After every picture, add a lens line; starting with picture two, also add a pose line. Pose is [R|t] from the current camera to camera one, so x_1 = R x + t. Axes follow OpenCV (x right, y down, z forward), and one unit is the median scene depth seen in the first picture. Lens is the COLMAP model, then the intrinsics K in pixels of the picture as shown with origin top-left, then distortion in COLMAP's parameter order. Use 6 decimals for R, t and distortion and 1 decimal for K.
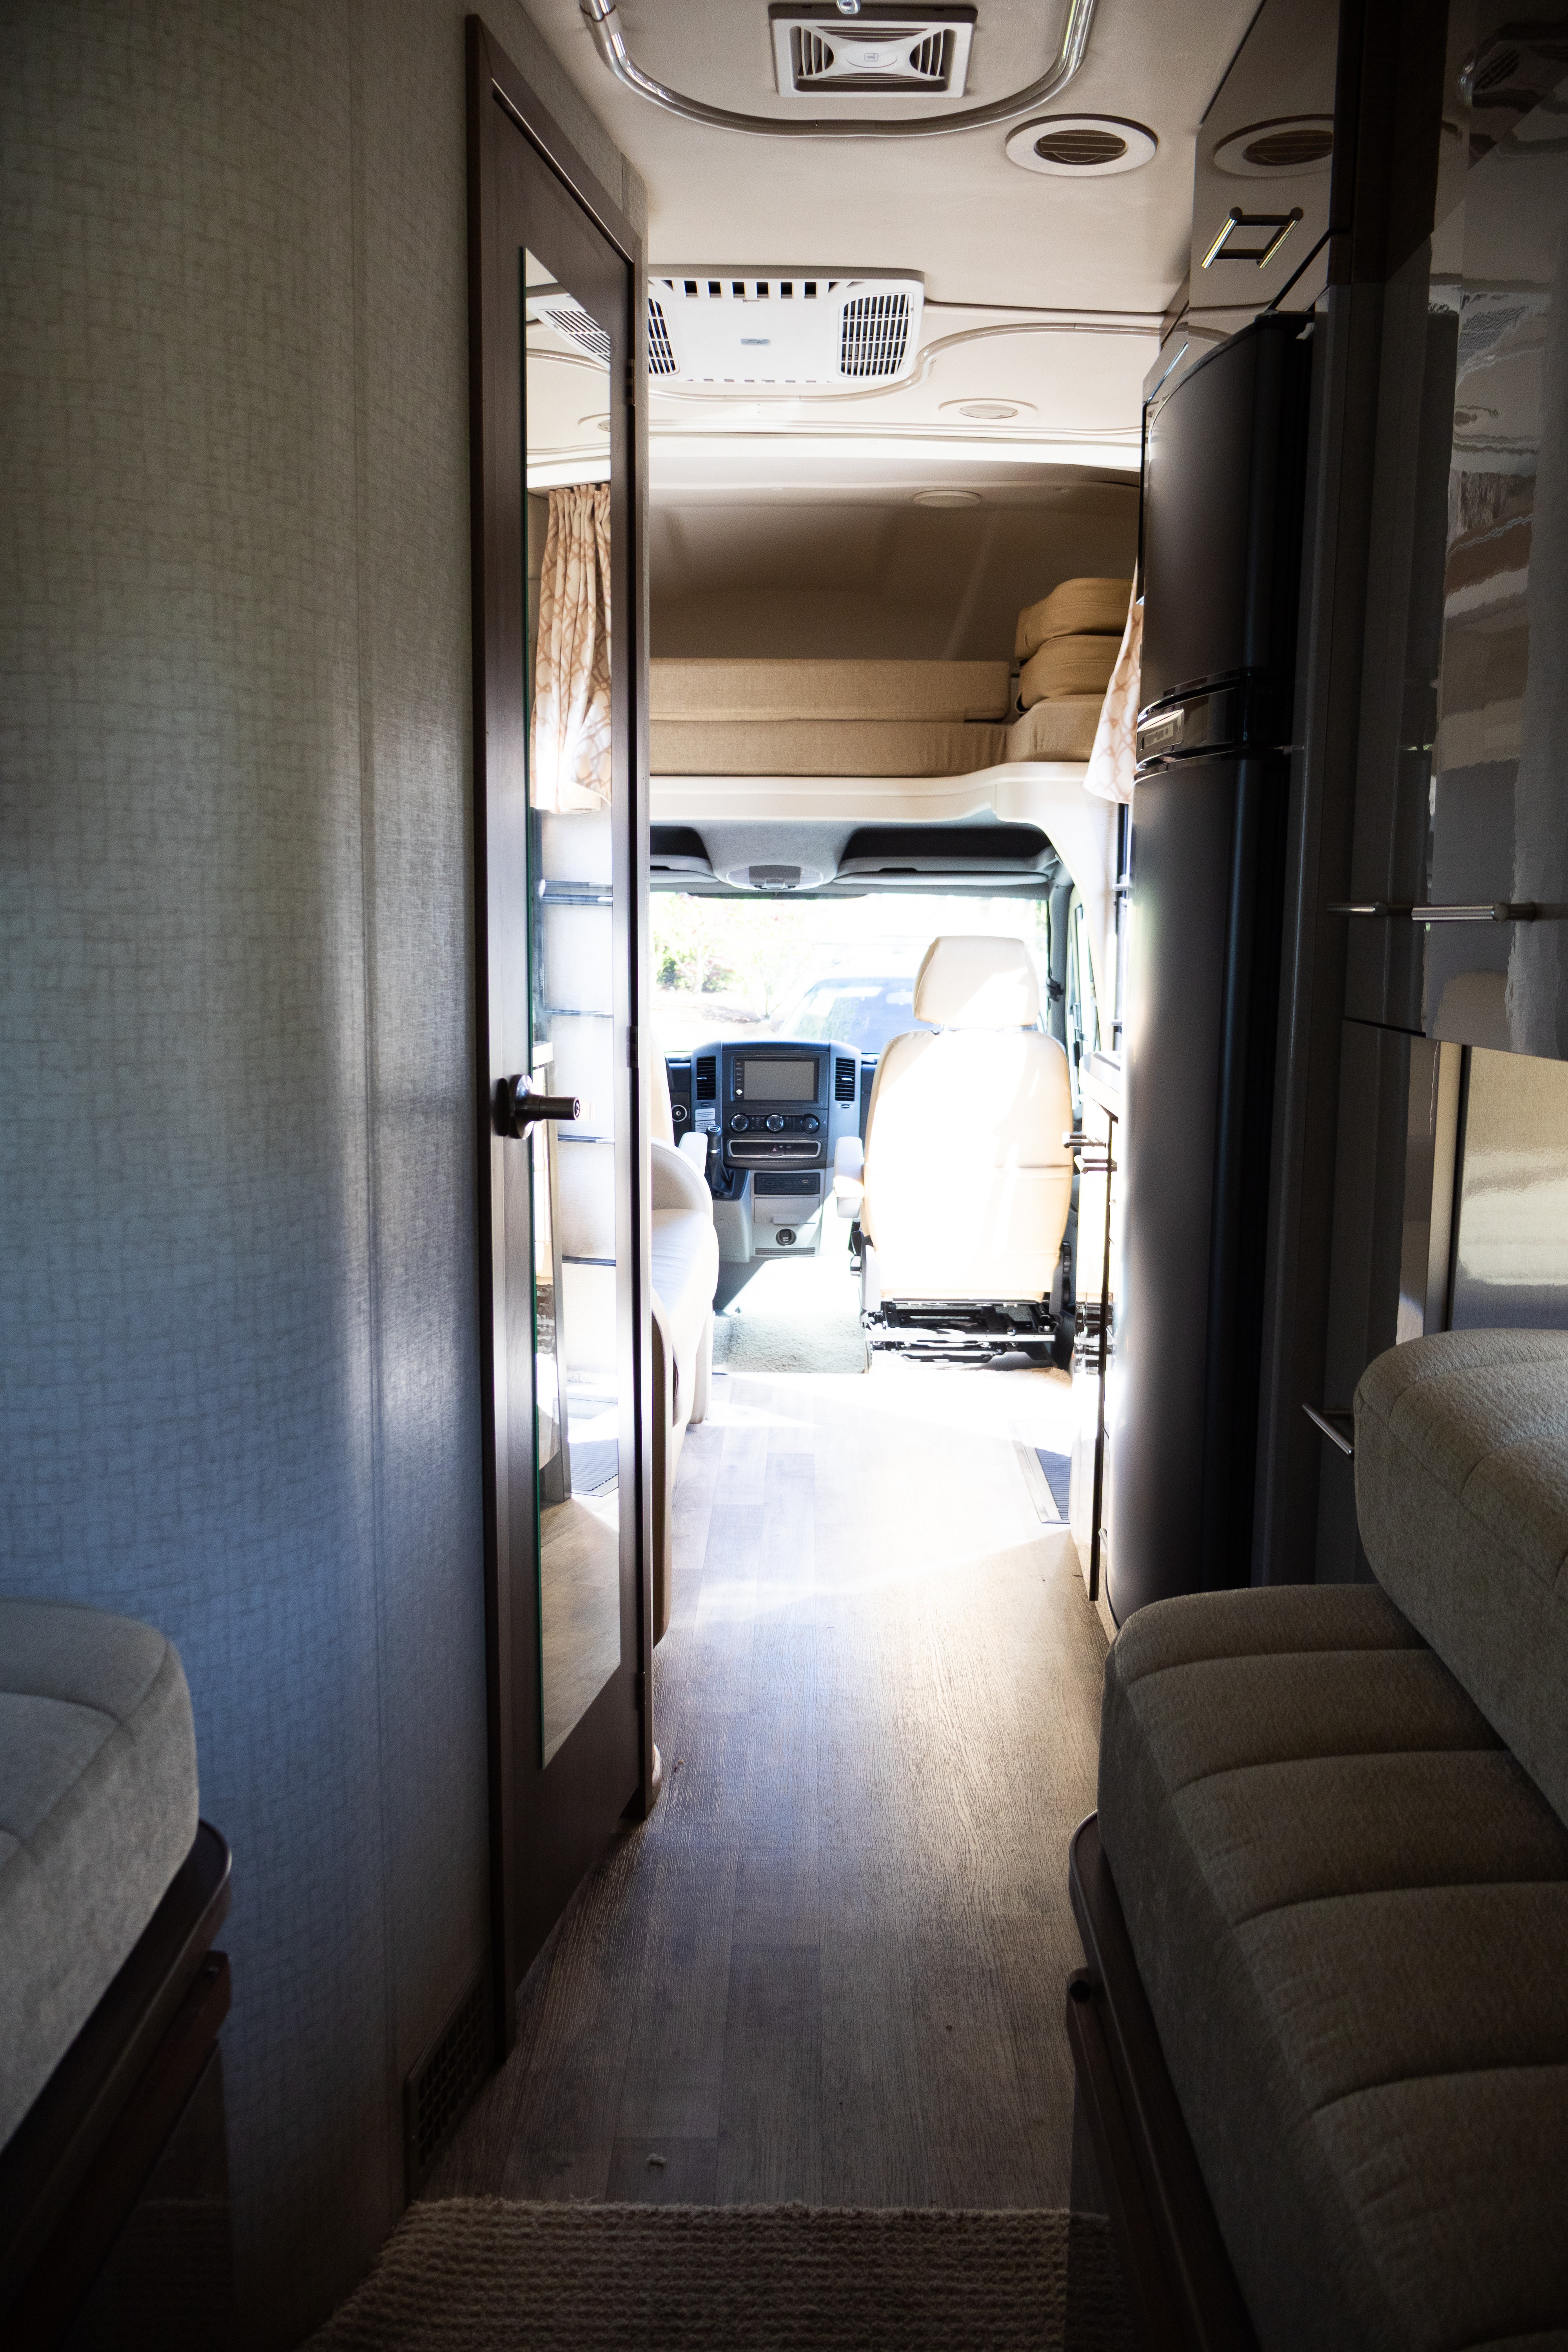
lens RADIAL K [[1945.1, 0, 756.3], [0, 1945.1, 1195.5], [0, 0, 1]] dist [-0.000500, 0.001696]
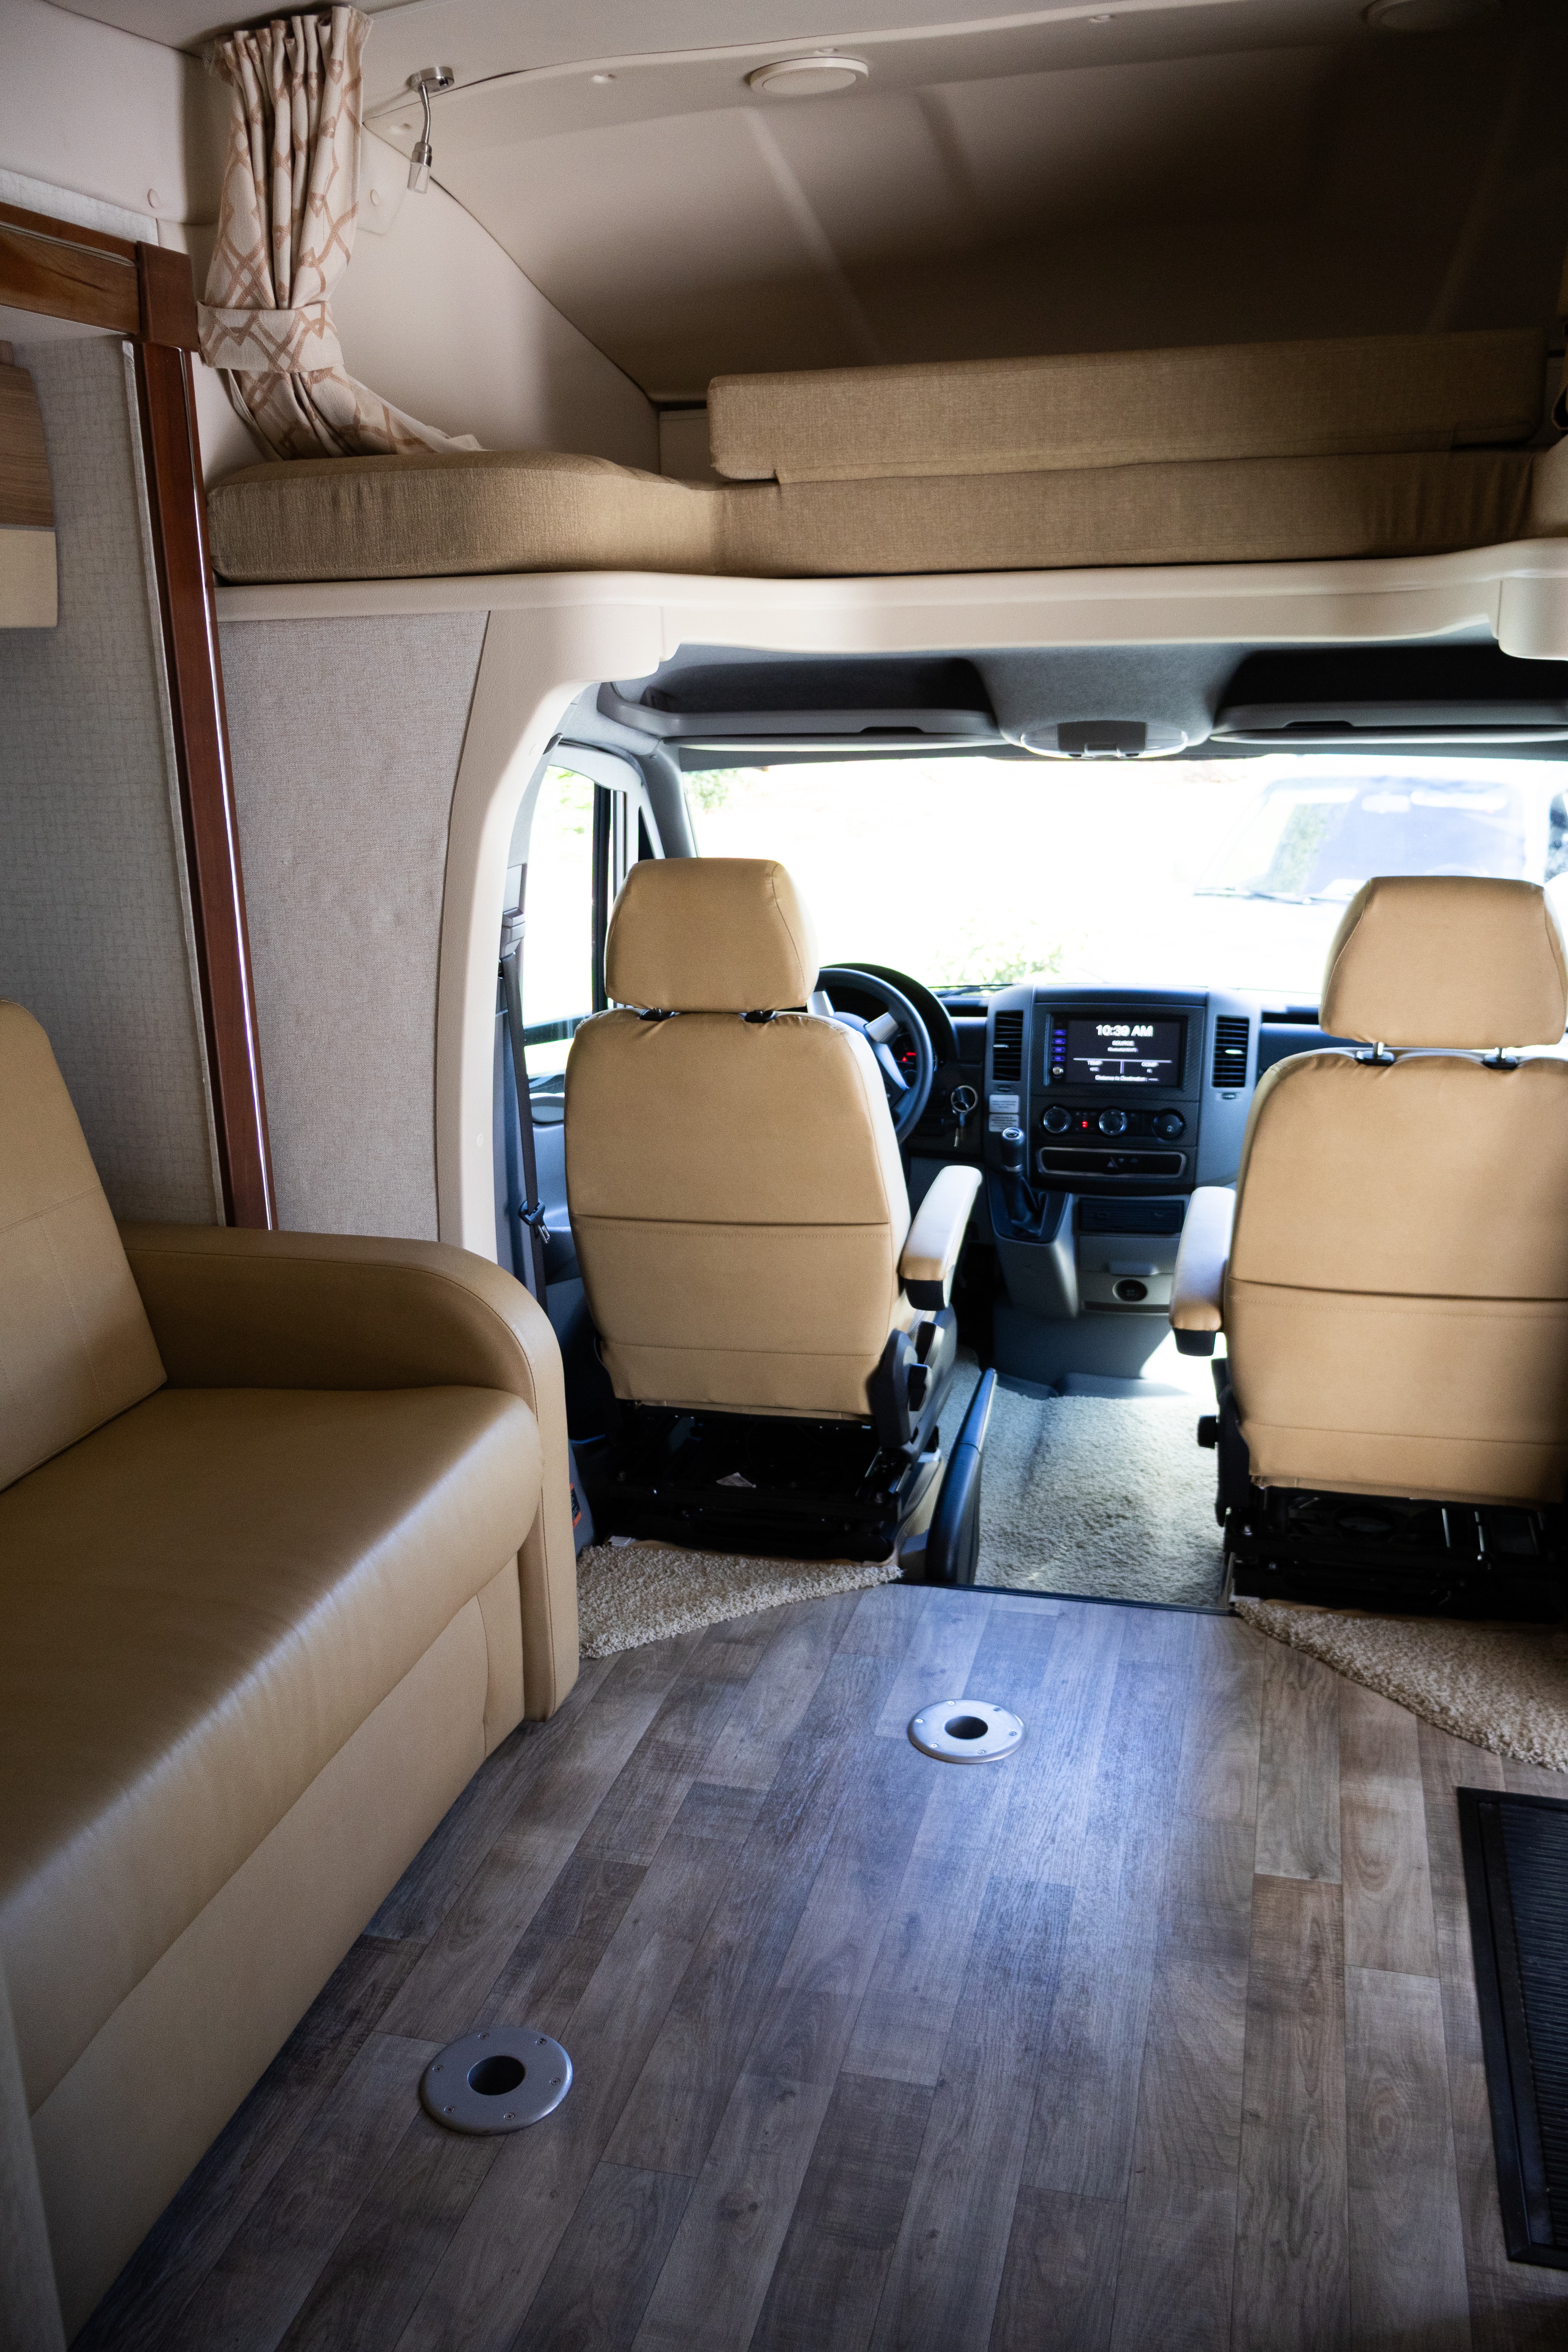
lens RADIAL K [[1945.1, 0, 756.3], [0, 1945.1, 1195.5], [0, 0, 1]] dist [-0.000500, 0.001696]
pose [[0.969219, 0.033468, -0.243916, 0.058031], [-0.000429, 0.990945, 0.134265, -0.109522], [0.246201, -0.130028, 0.960457, 0.402652]]
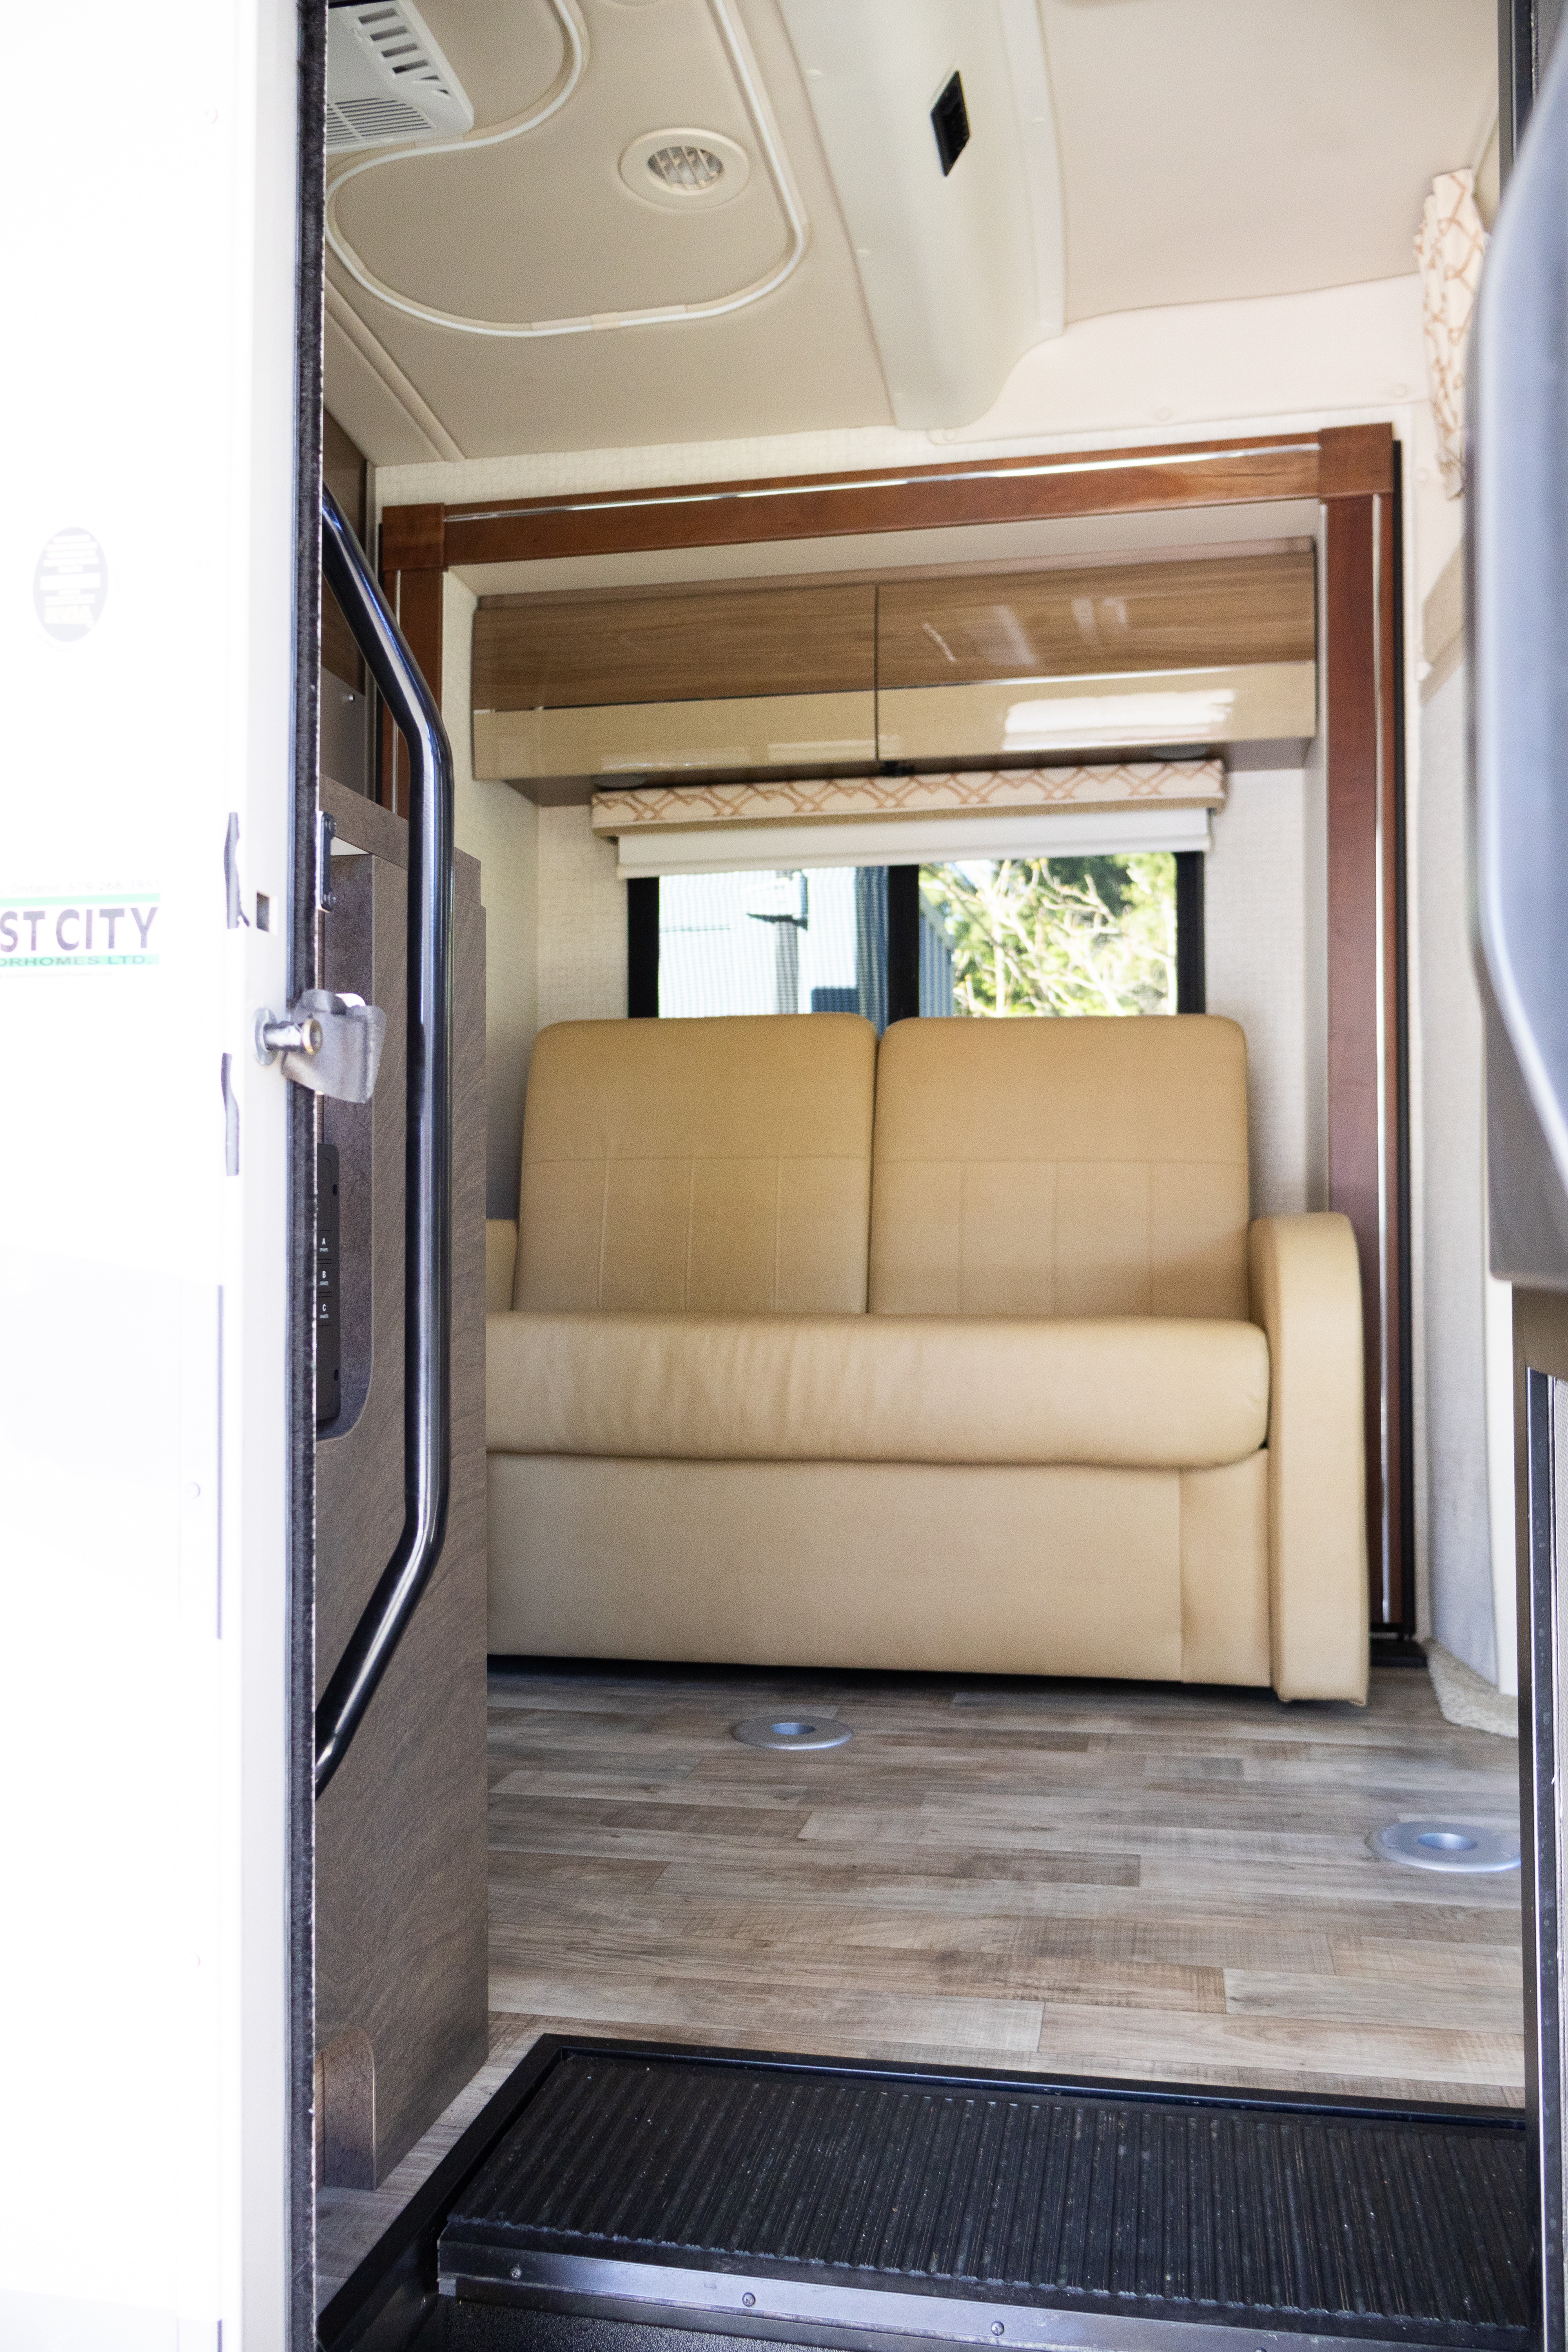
lens RADIAL K [[1928.1, 0, 784.0], [0, 1928.1, 1176.0], [0, 0, 1]] dist [-0.053504, 0.069894]
pose [[-0.174819, -0.045476, -0.983550, 0.400311], [-0.150823, 0.988380, -0.018891, -0.005588], [0.972980, 0.145039, -0.179646, 0.814887]]
